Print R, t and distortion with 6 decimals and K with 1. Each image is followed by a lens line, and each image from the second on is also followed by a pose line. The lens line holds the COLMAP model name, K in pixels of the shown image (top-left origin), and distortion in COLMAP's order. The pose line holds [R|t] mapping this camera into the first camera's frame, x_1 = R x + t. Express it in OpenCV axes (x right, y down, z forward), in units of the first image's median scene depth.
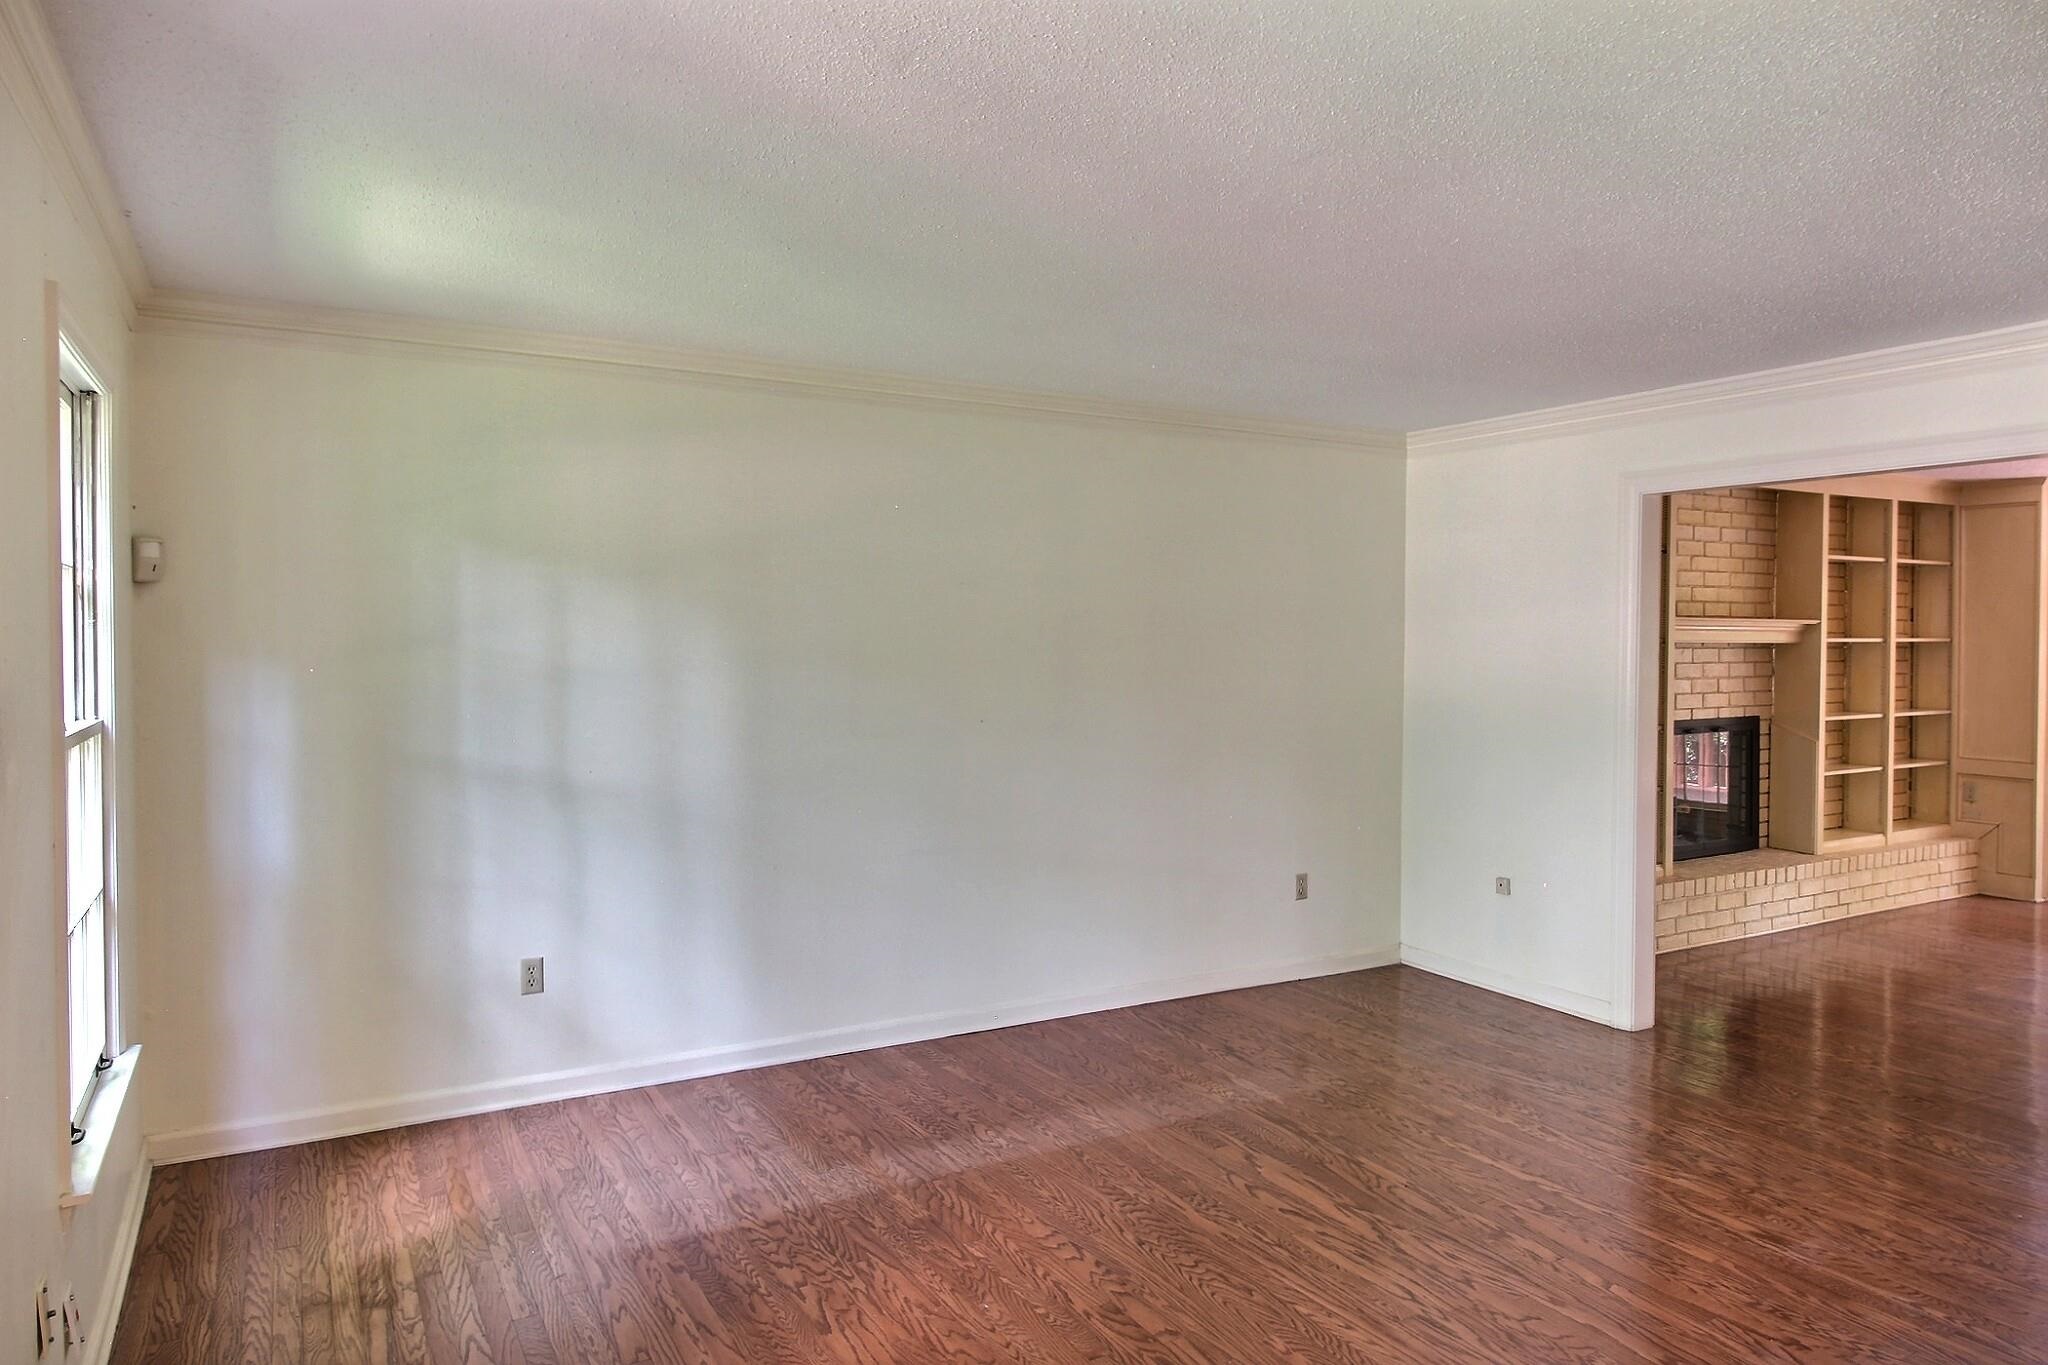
lens RADIAL K [[1285.3, 0, 1022.7], [0, 1285.3, 666.9], [0, 0, 1]] dist [0.003732, -0.008932]
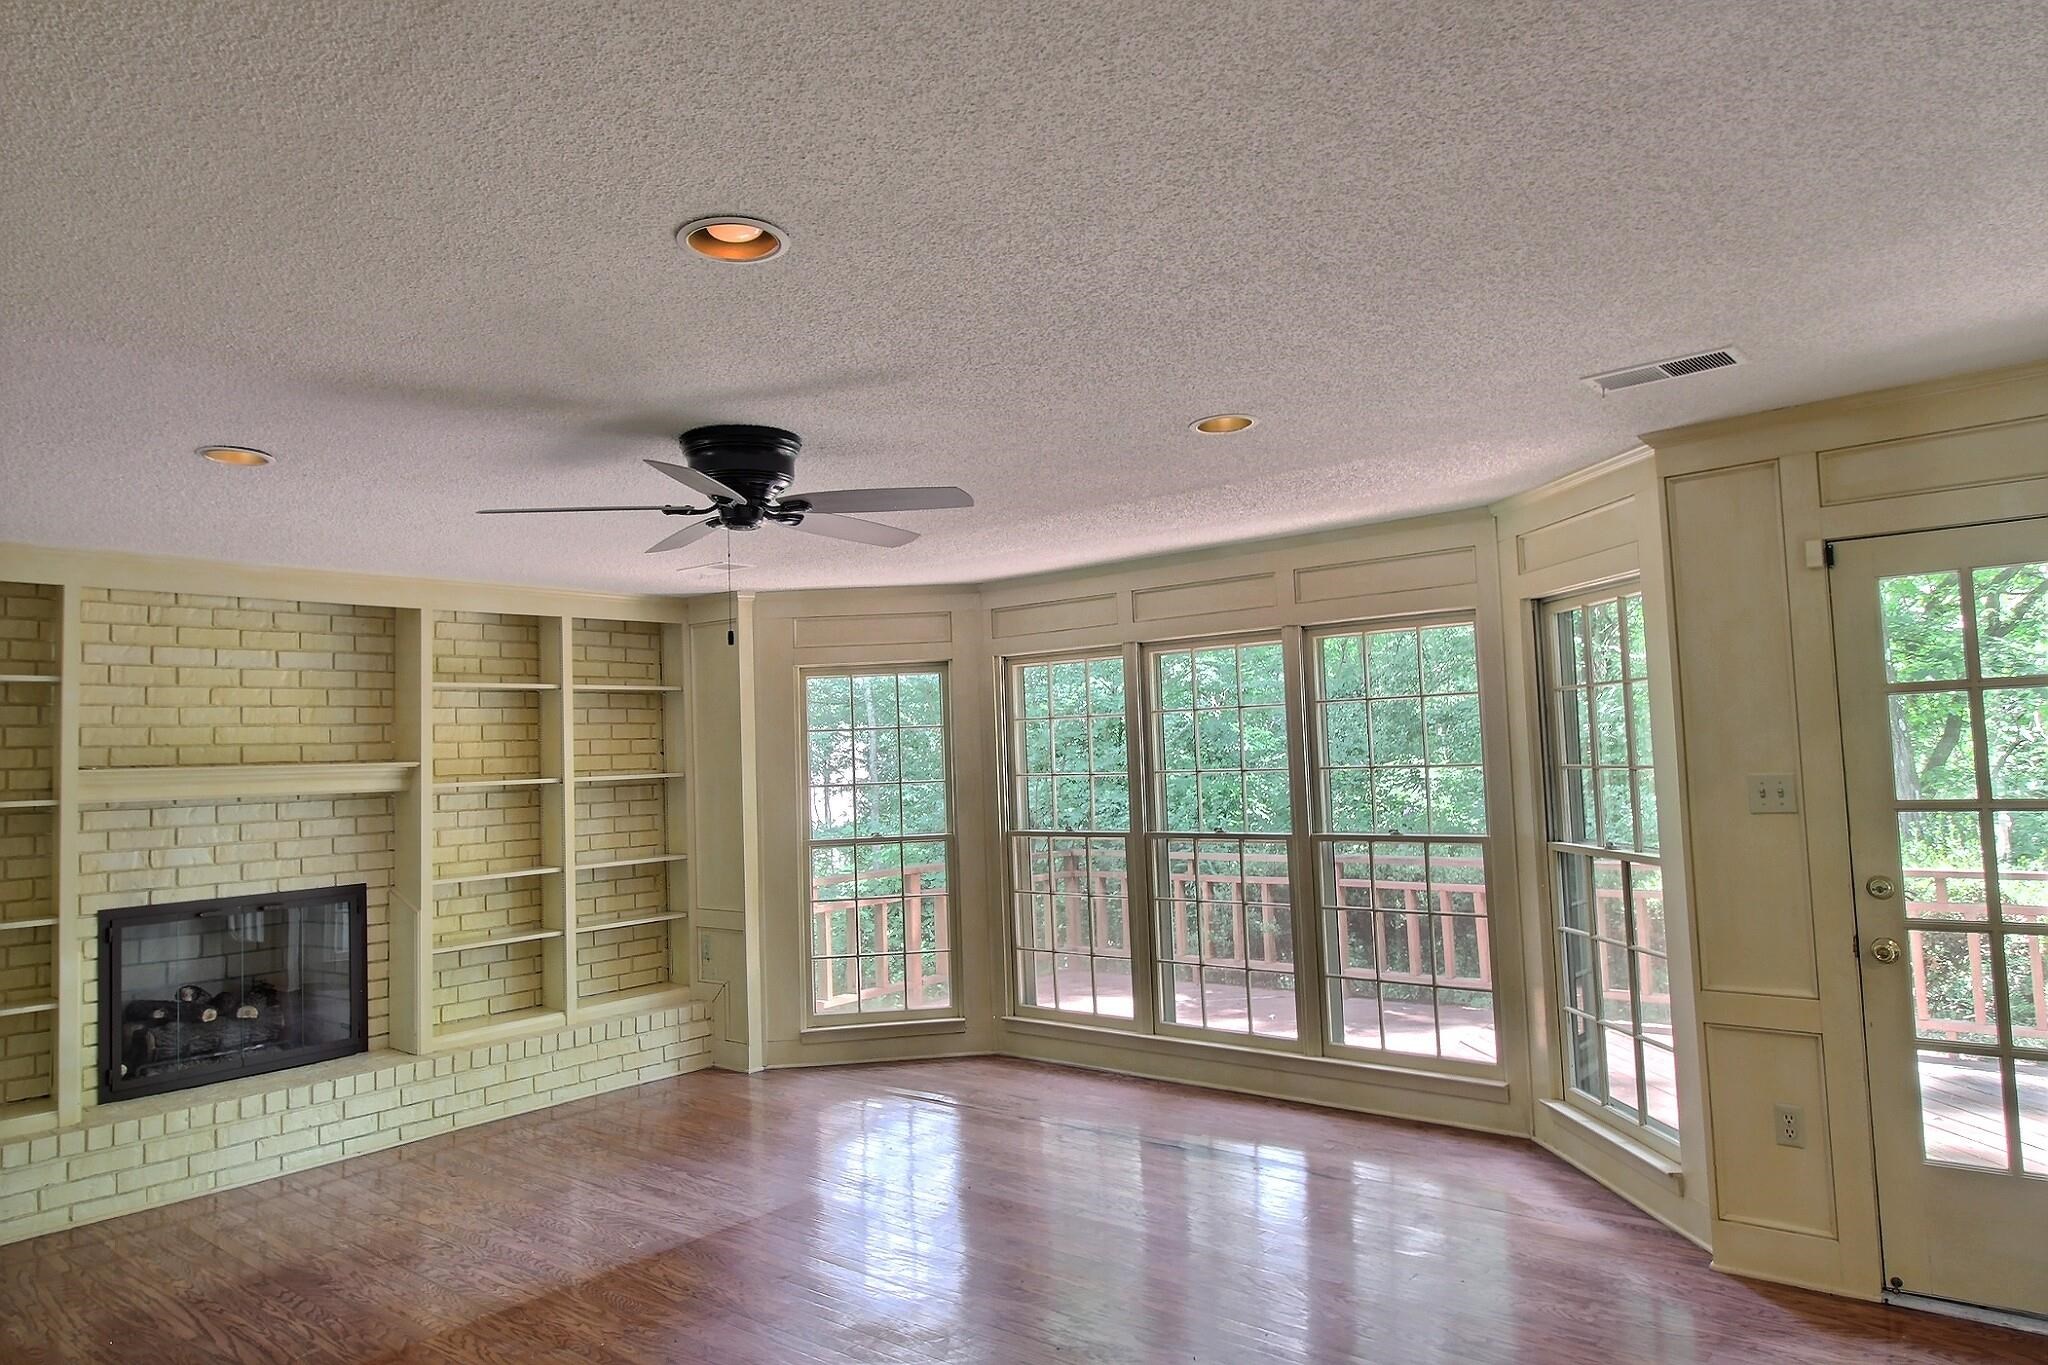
lens RADIAL K [[1285.3, 0, 1019.3], [0, 1285.3, 667.5], [0, 0, 1]] dist [0.003732, -0.008932]
pose [[0.931452, -0.012433, 0.363651, 0.675832], [0.048947, 0.994614, -0.091365, -0.002670], [-0.360556, 0.102902, 0.927044, 0.094874]]
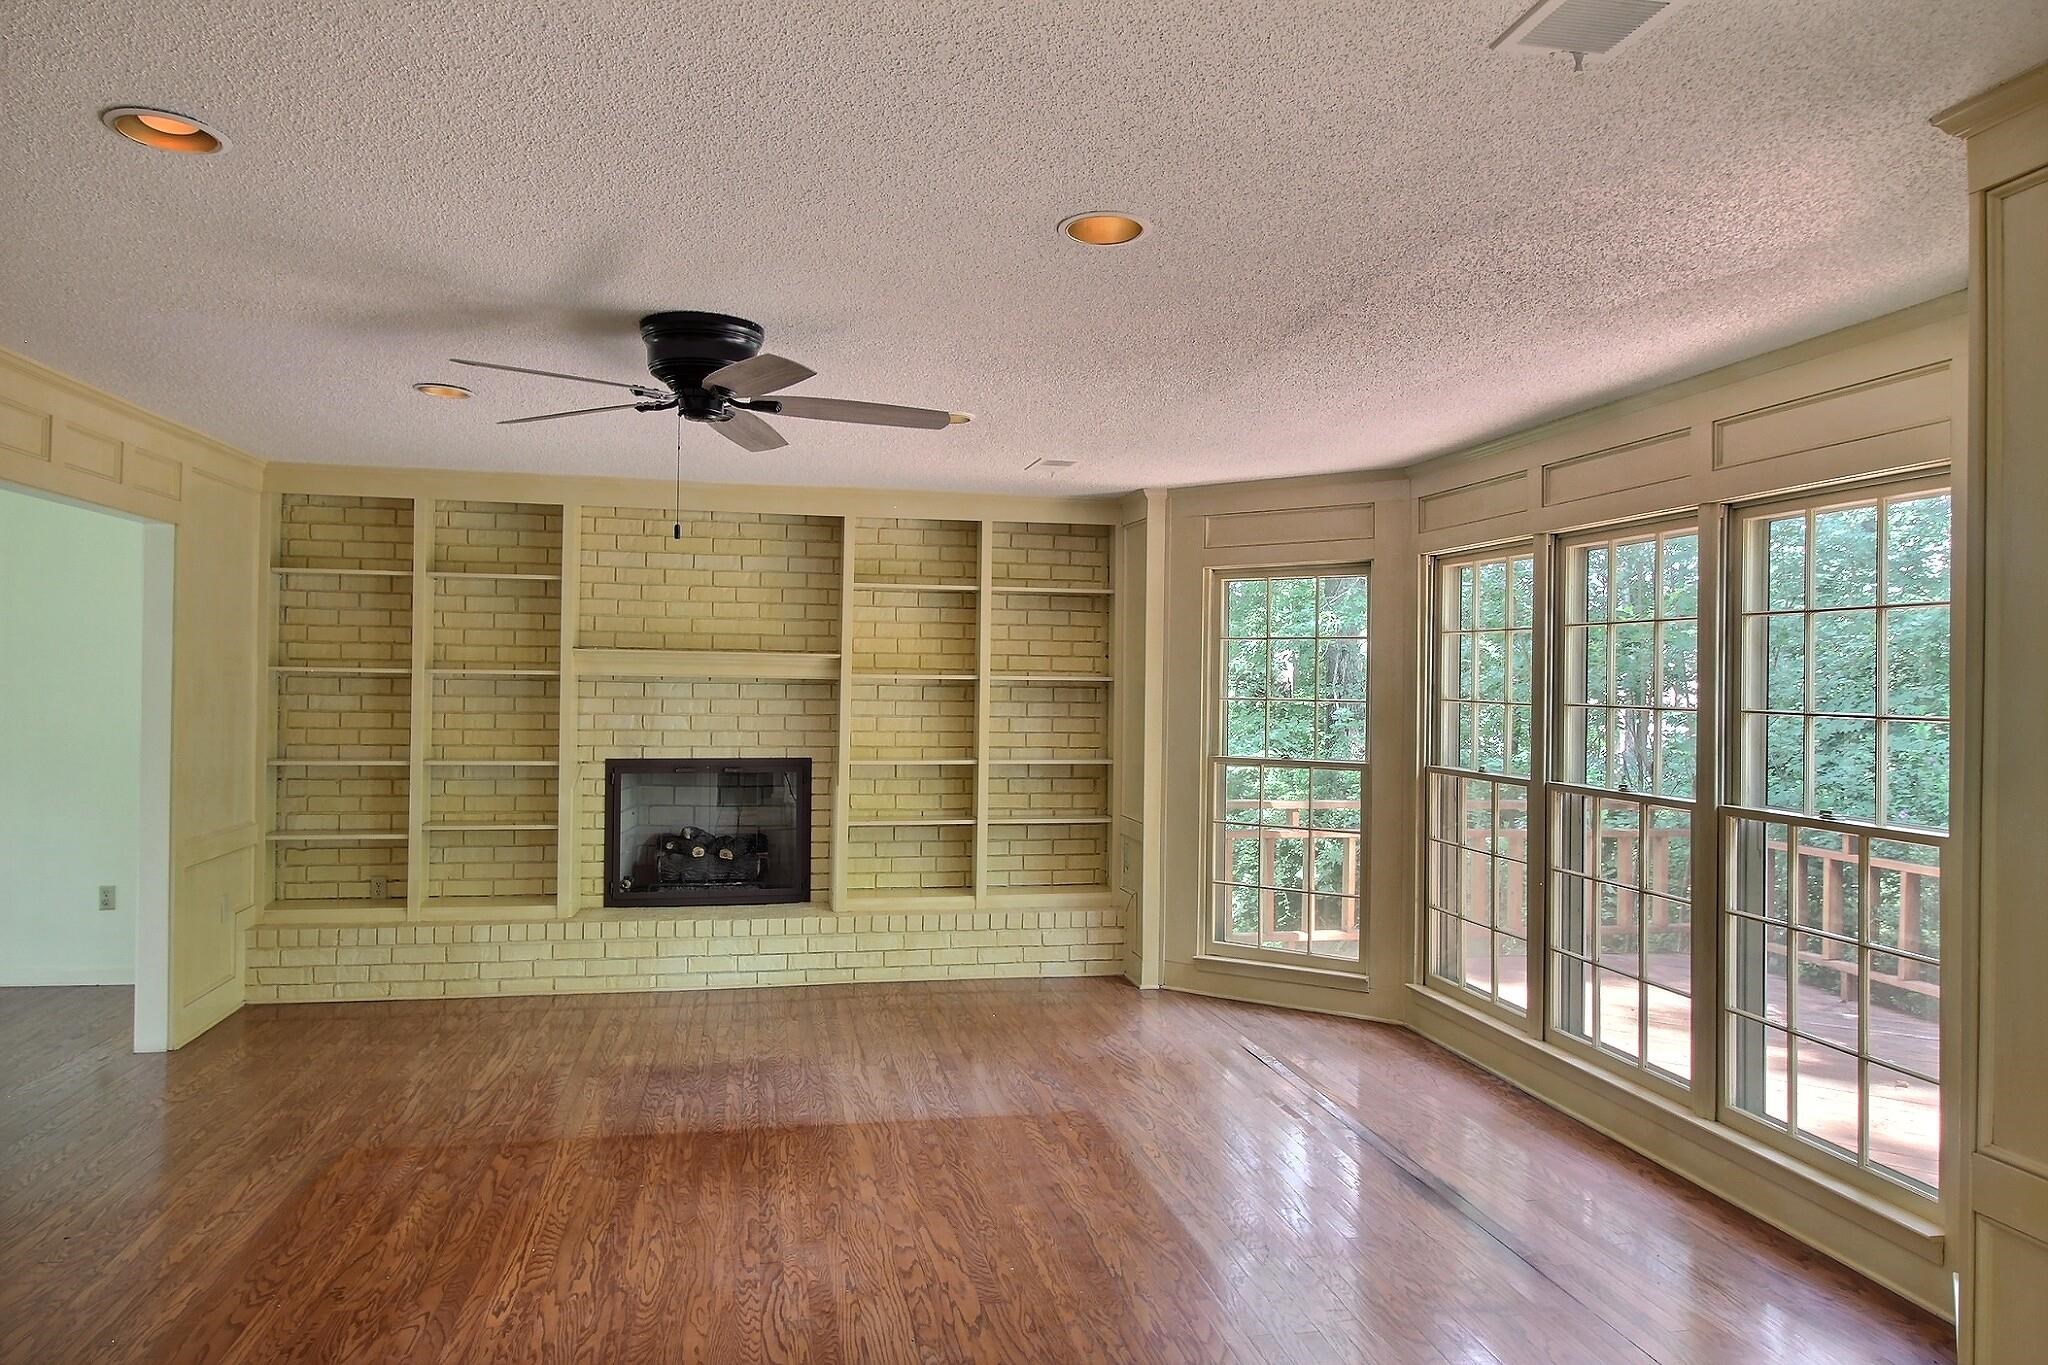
lens RADIAL K [[1285.3, 0, 1020.1], [0, 1285.3, 669.4], [0, 0, 1]] dist [0.003732, -0.008932]
pose [[0.954828, 0.008716, -0.297033, 1.009849], [-0.018884, 0.999329, -0.031381, 0.000744], [0.296560, 0.035573, 0.954352, 0.162750]]
